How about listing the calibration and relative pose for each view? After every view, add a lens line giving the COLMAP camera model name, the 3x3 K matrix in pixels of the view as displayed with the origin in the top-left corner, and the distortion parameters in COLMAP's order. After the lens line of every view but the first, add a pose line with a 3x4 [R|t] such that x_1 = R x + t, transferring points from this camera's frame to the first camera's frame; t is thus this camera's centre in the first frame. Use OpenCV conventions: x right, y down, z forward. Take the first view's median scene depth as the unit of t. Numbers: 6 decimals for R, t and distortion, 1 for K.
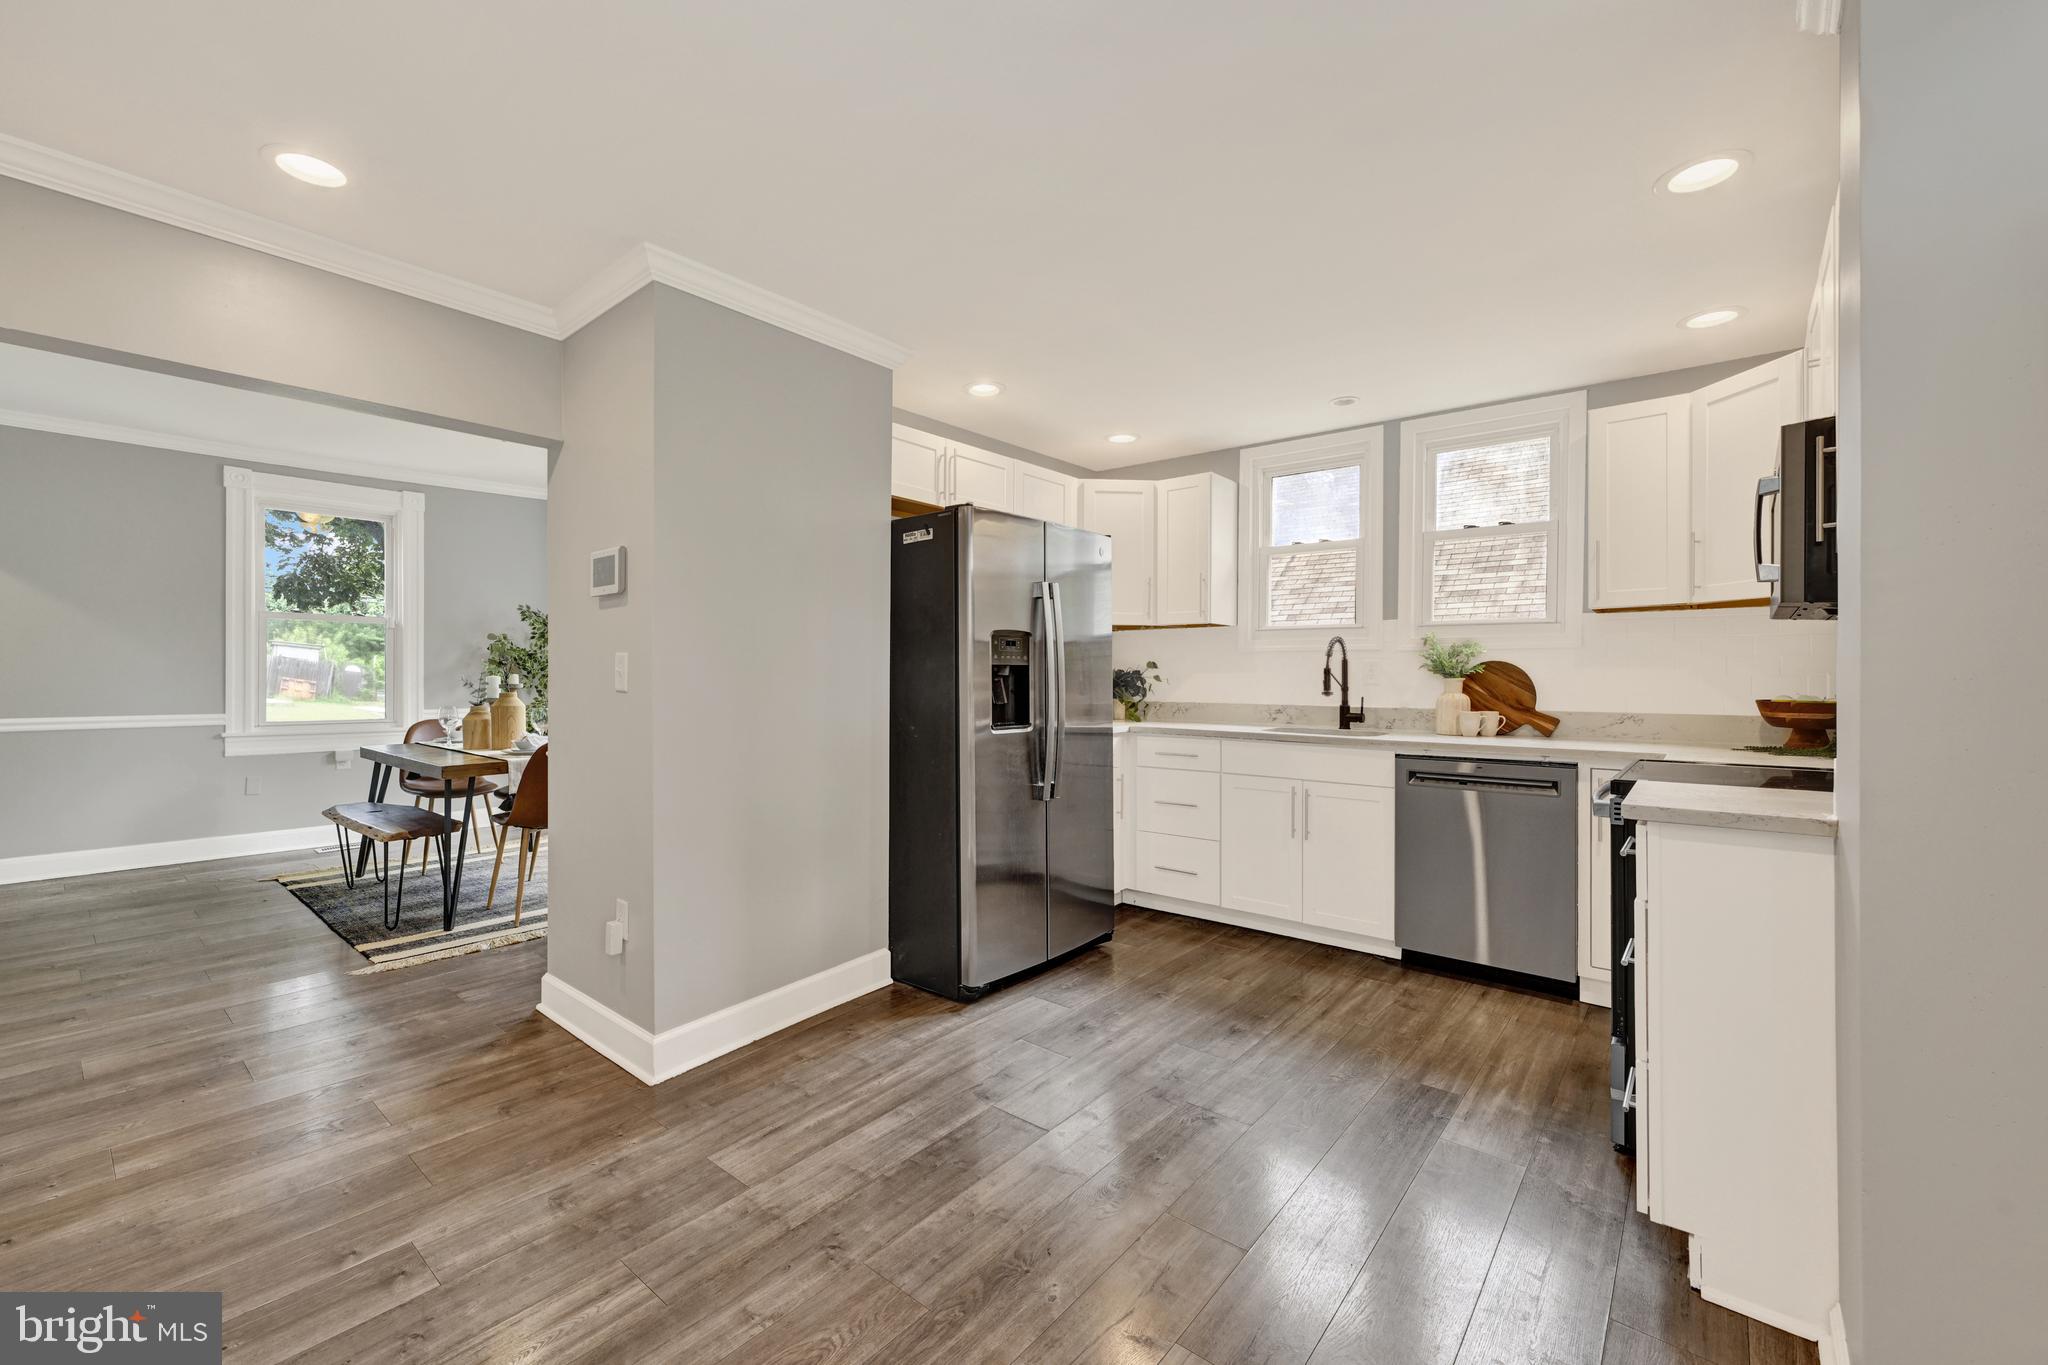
lens RADIAL K [[837.2, 0, 1017.3], [0, 837.2, 688.8], [0, 0, 1]] dist [-0.006639, 0.002760]
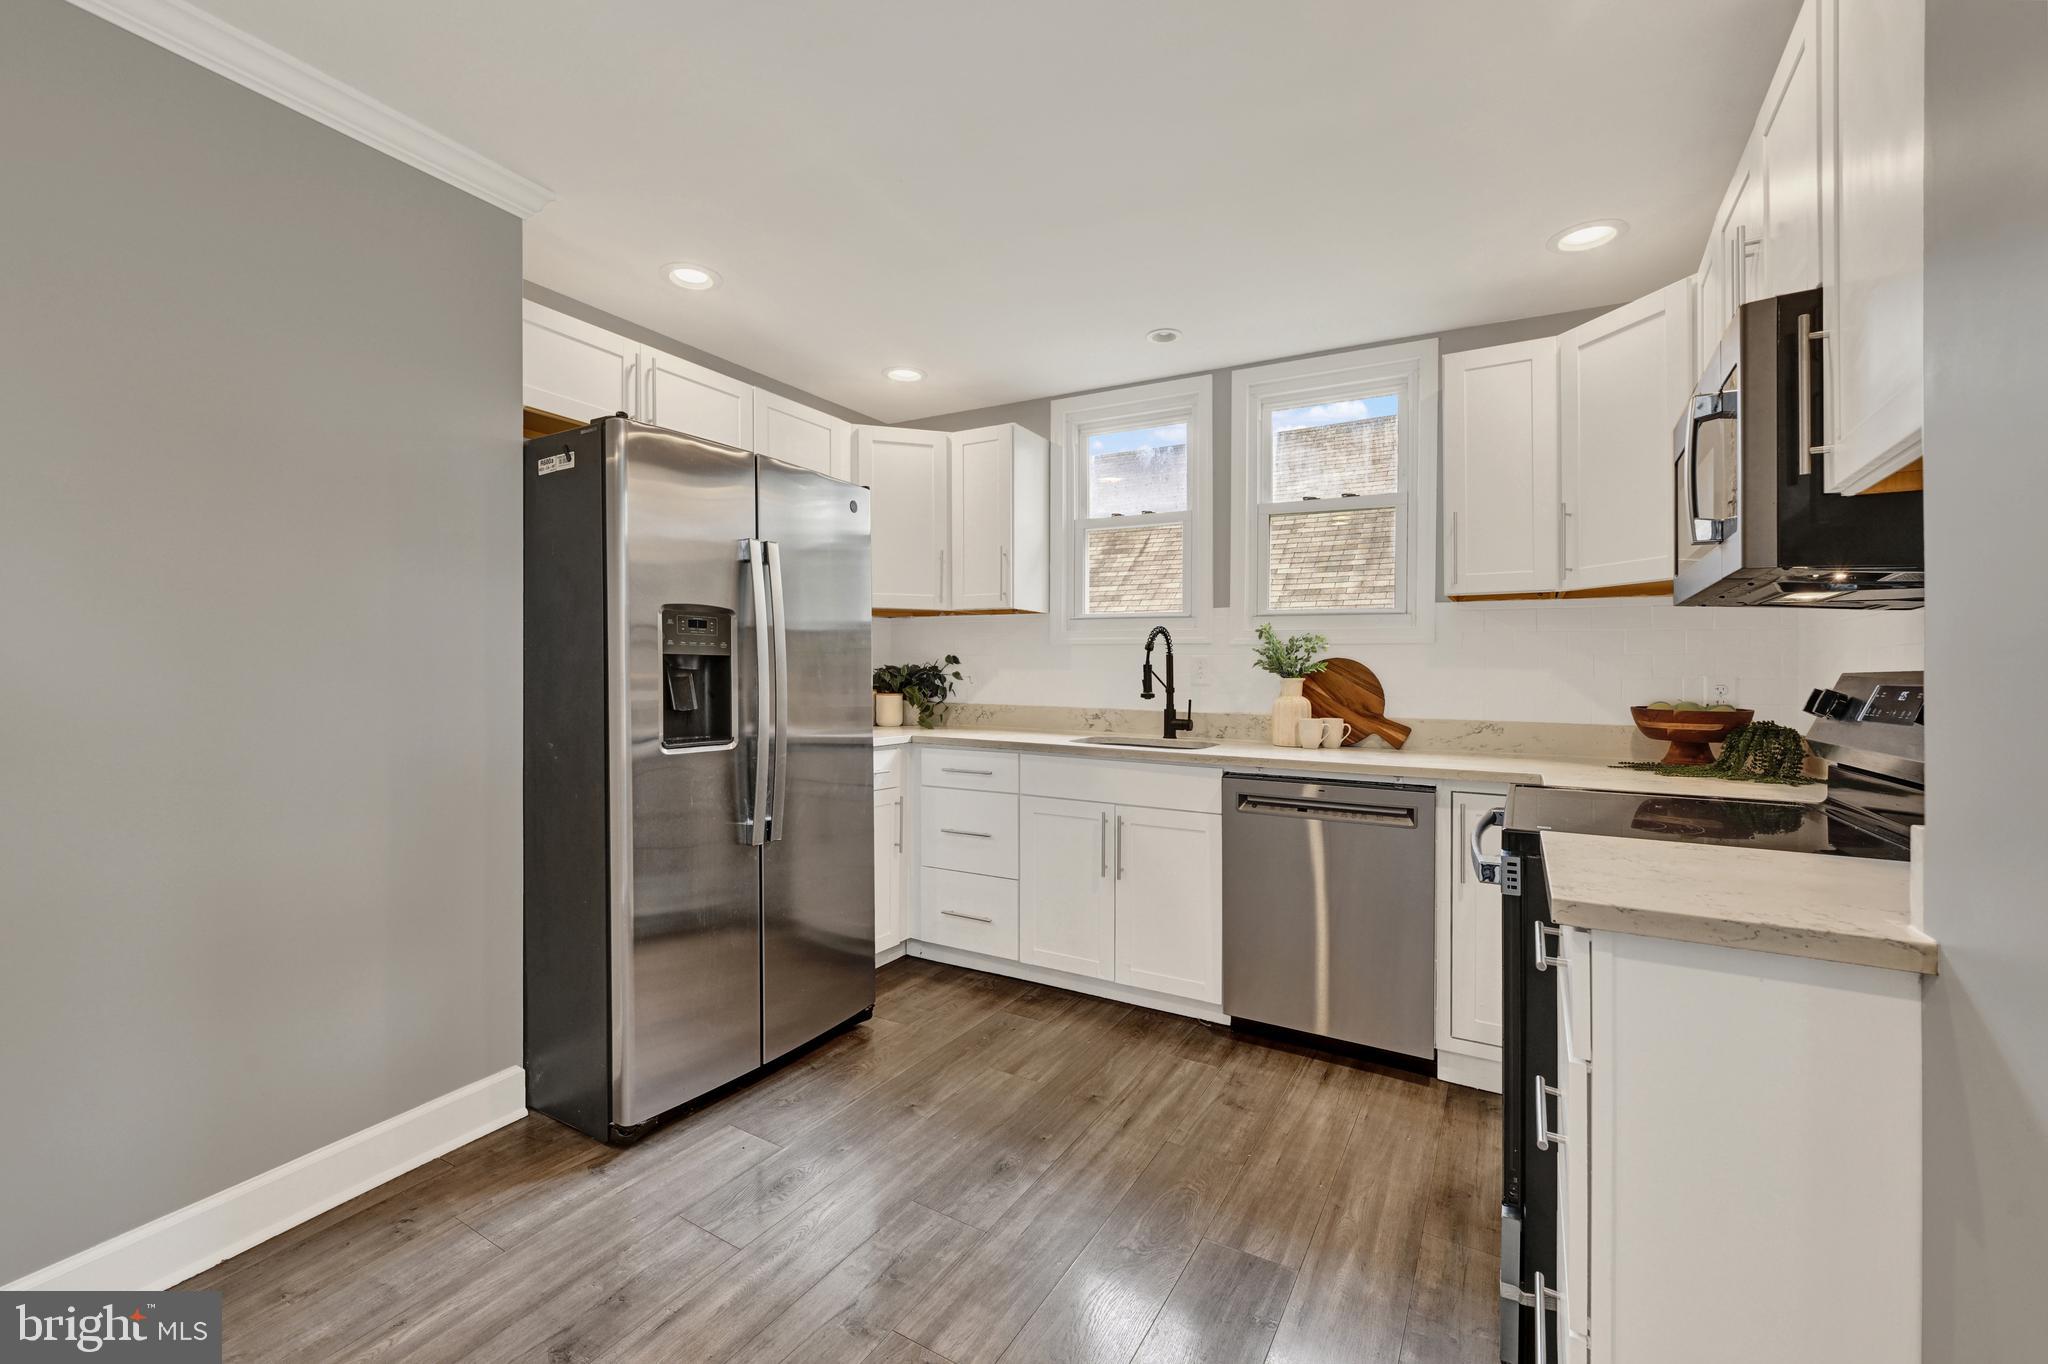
lens RADIAL K [[837.2, 0, 1016.9], [0, 837.2, 675.0], [0, 0, 1]] dist [-0.006639, 0.002760]
pose [[0.987855, 0.007179, 0.155214, 0.147210], [-0.005197, 0.999900, -0.013166, -0.003815], [-0.155293, 0.012200, 0.987793, 0.264639]]
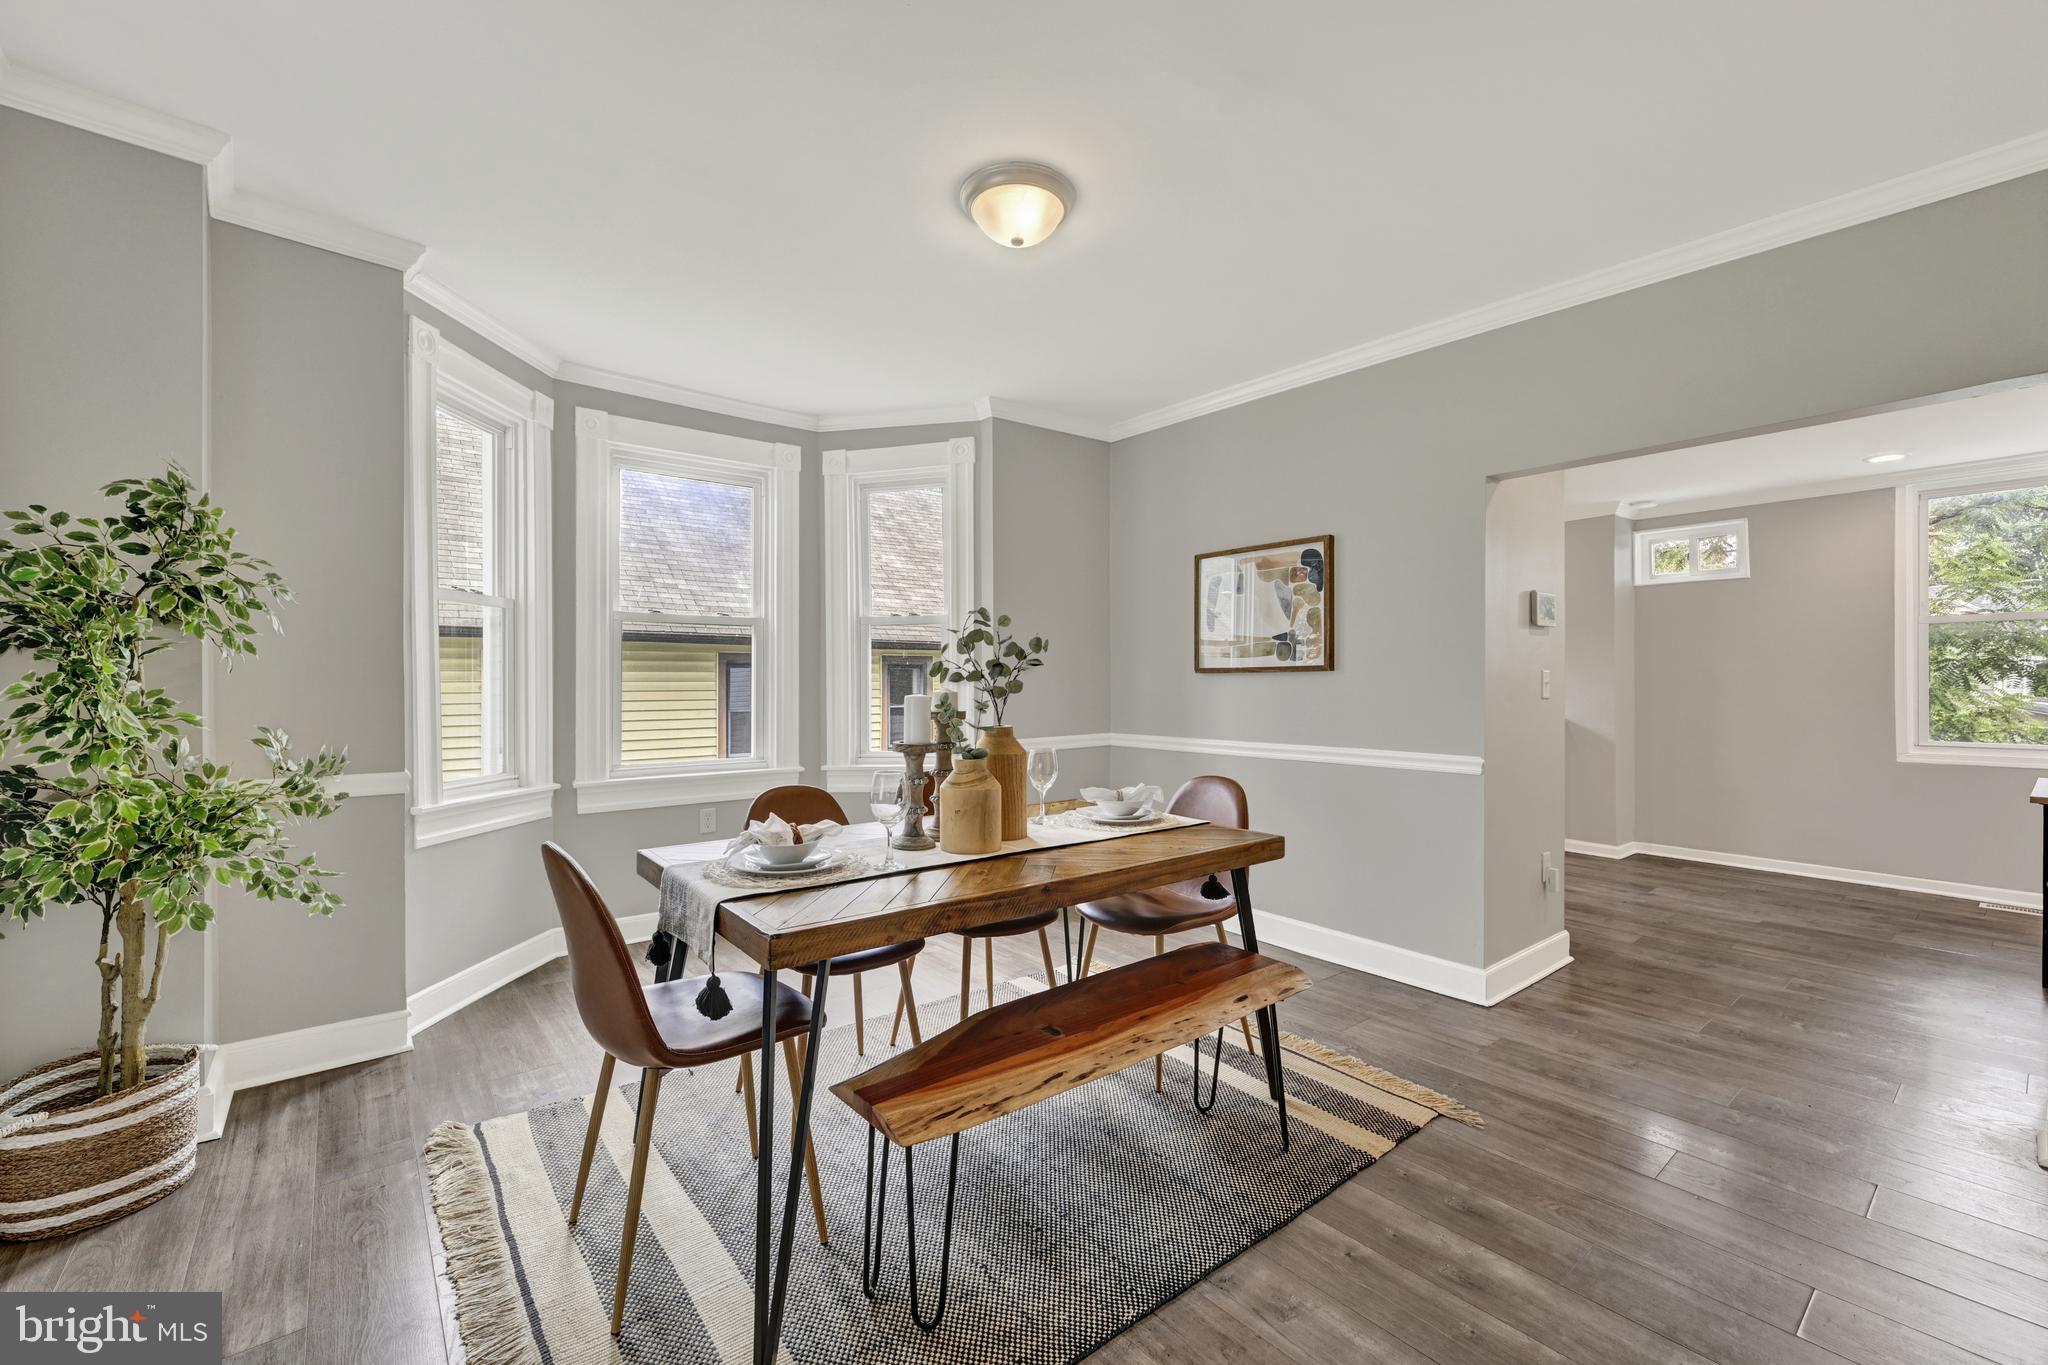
lens RADIAL K [[837.2, 0, 1022.0], [0, 837.2, 679.6], [0, 0, 1]] dist [-0.006639, 0.002760]
pose [[0.192797, -0.004096, 0.981230, -1.672354], [0.015185, 0.999884, 0.001191, -0.030701], [-0.981121, 0.014671, 0.192837, 1.338656]]
